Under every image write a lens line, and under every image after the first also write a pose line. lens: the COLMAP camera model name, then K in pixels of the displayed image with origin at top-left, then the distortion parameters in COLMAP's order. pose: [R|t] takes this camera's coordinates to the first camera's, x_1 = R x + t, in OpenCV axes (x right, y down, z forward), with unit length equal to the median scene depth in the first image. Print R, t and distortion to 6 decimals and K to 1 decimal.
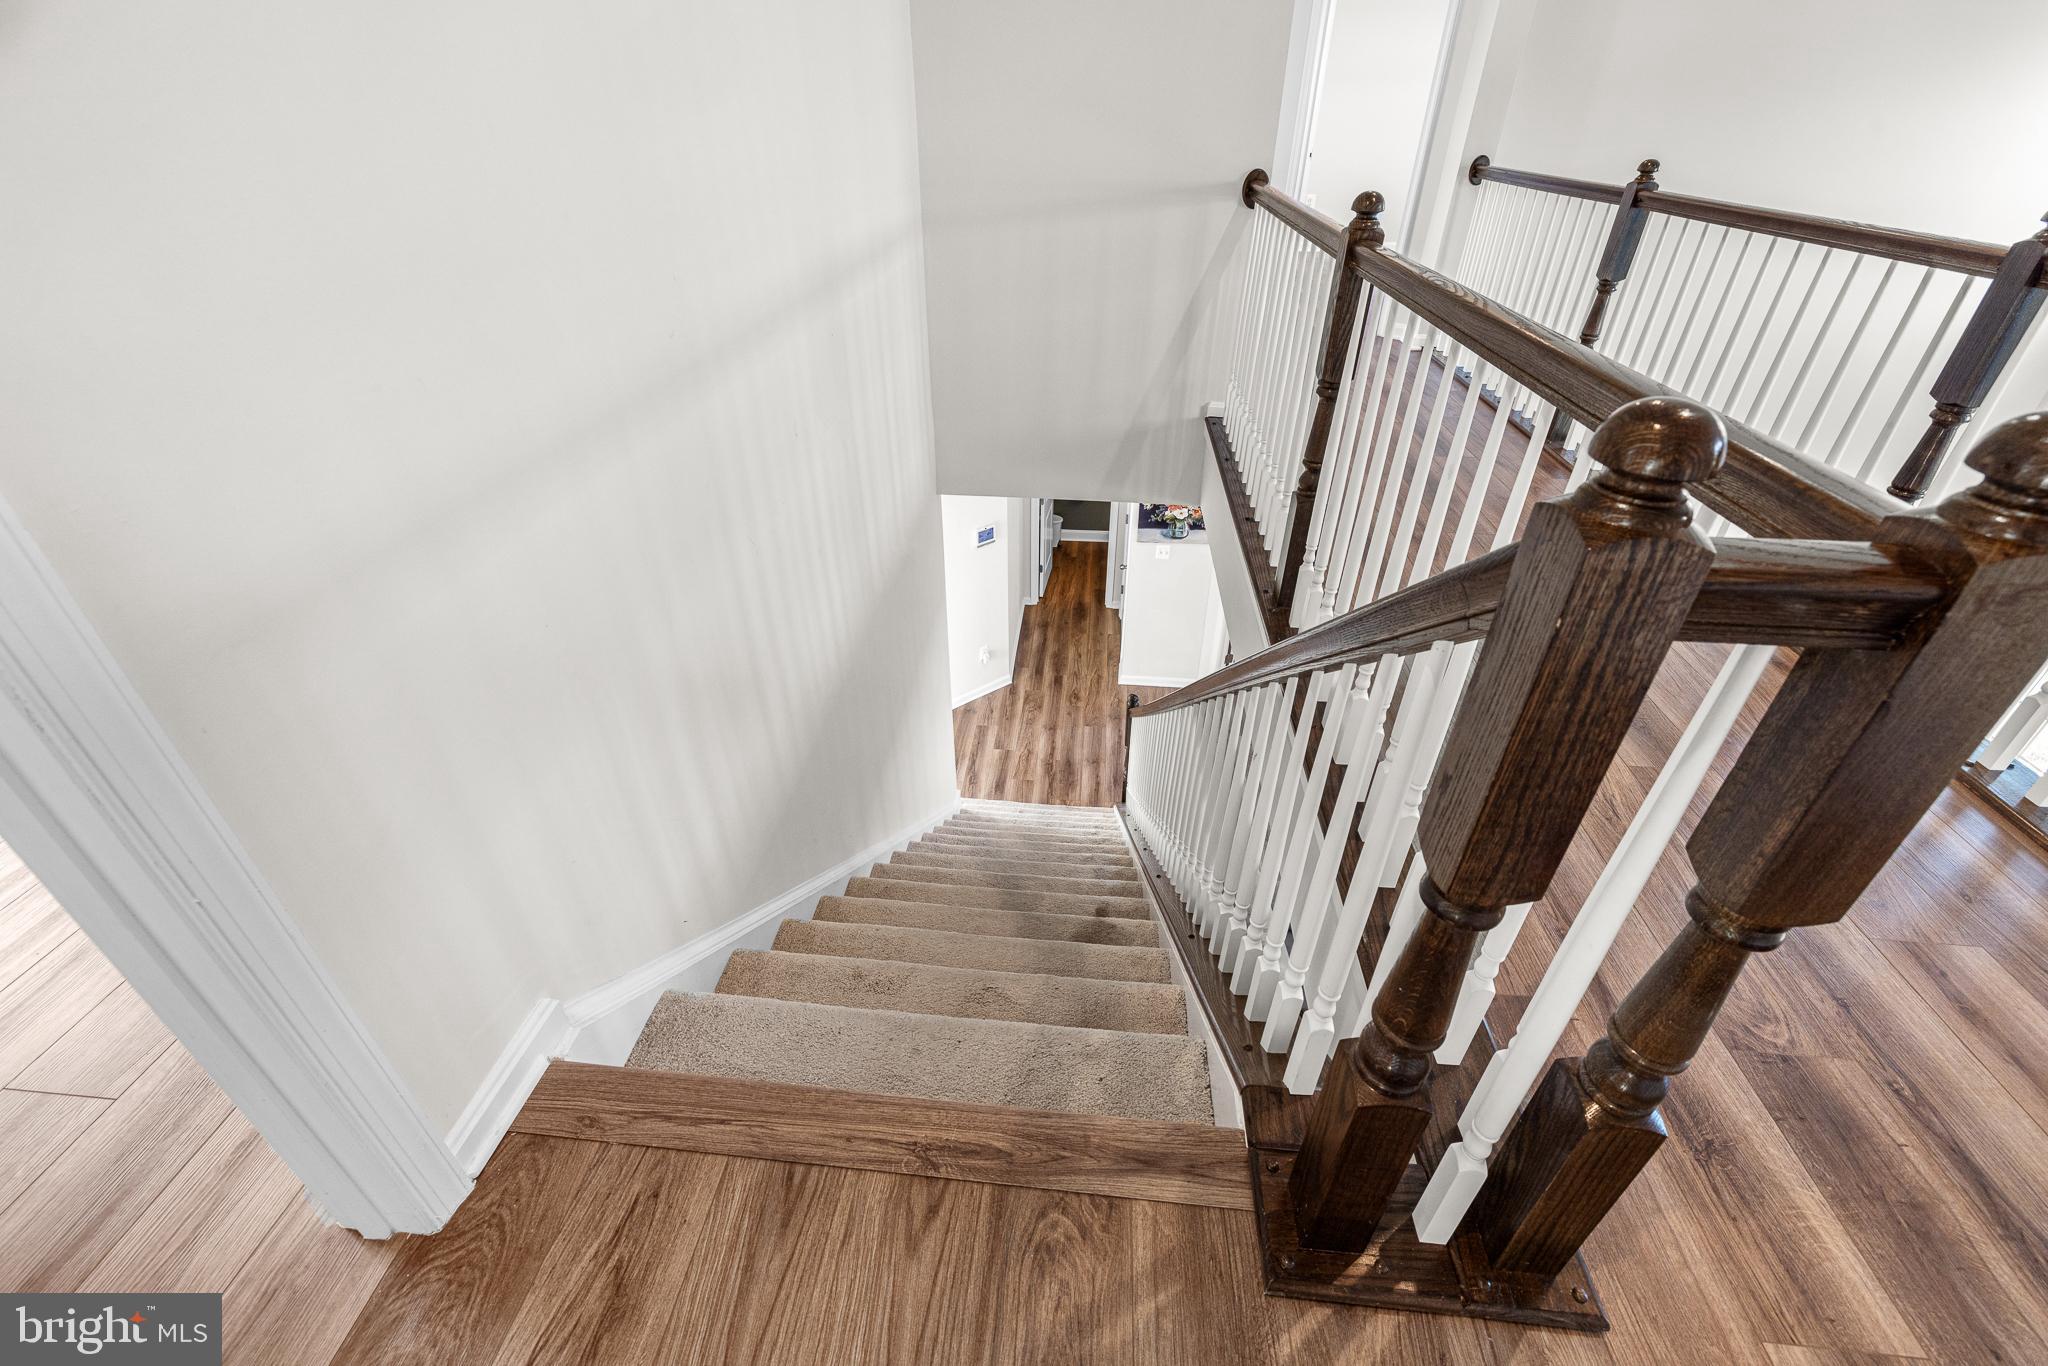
lens RADIAL K [[854.9, 0, 1023.5], [0, 854.9, 678.1], [0, 0, 1]] dist [-0.002702, -0.000254]
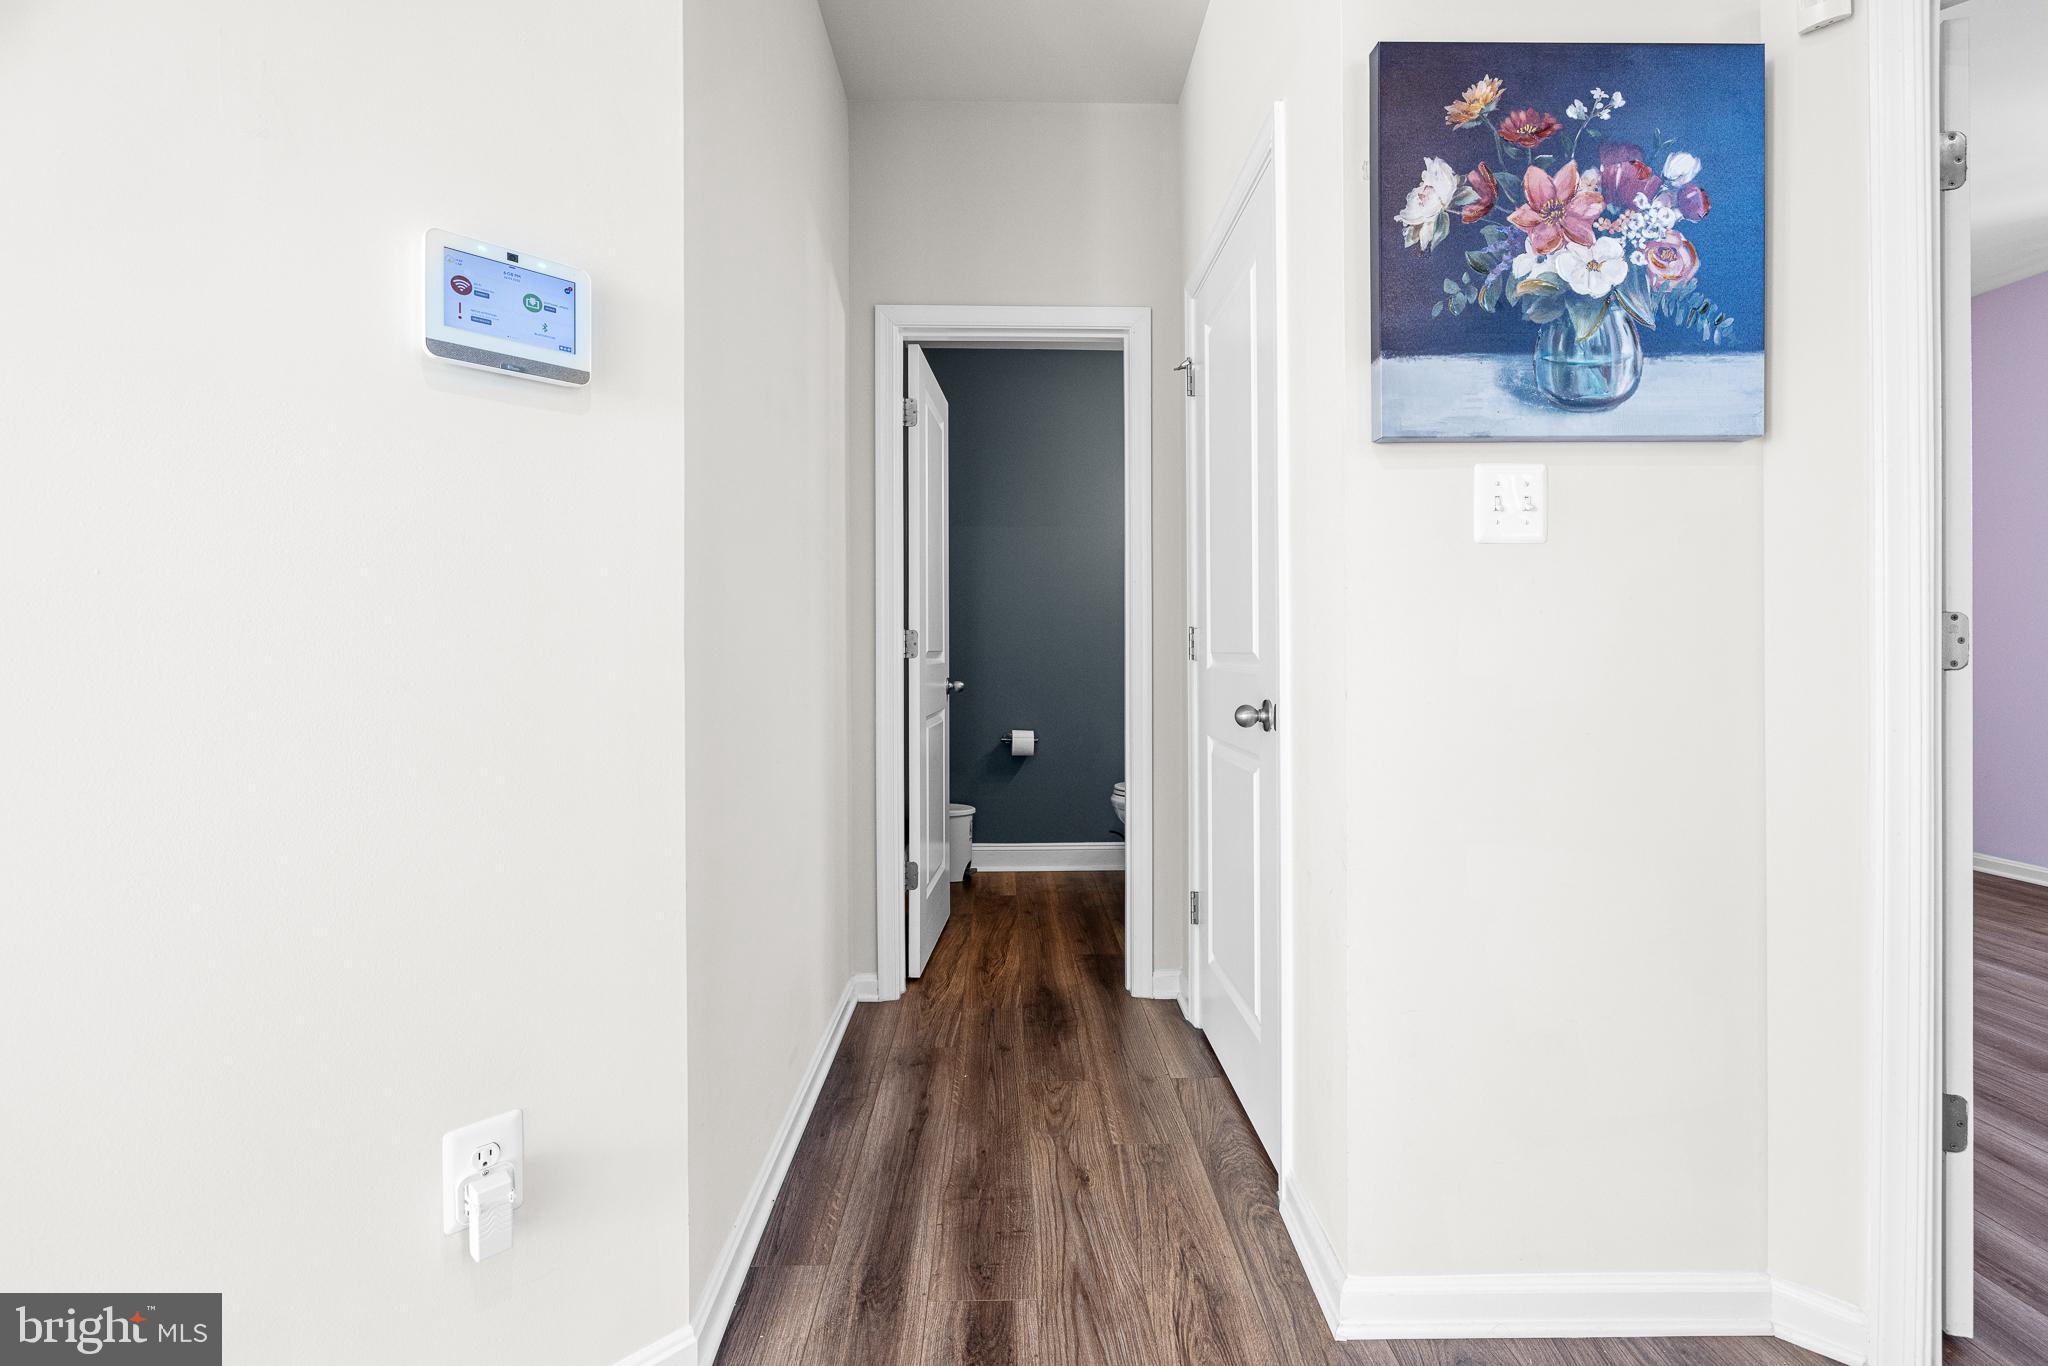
lens RADIAL K [[899.8, 0, 1022.8], [0, 899.8, 671.3], [0, 0, 1]] dist [-0.002464, -0.000084]
pose [[0.993714, -0.007187, 0.111716, 0.026043], [0.067301, 0.835812, -0.544876, -0.010402], [-0.089458, 0.548969, 0.831041, 0.724566]]
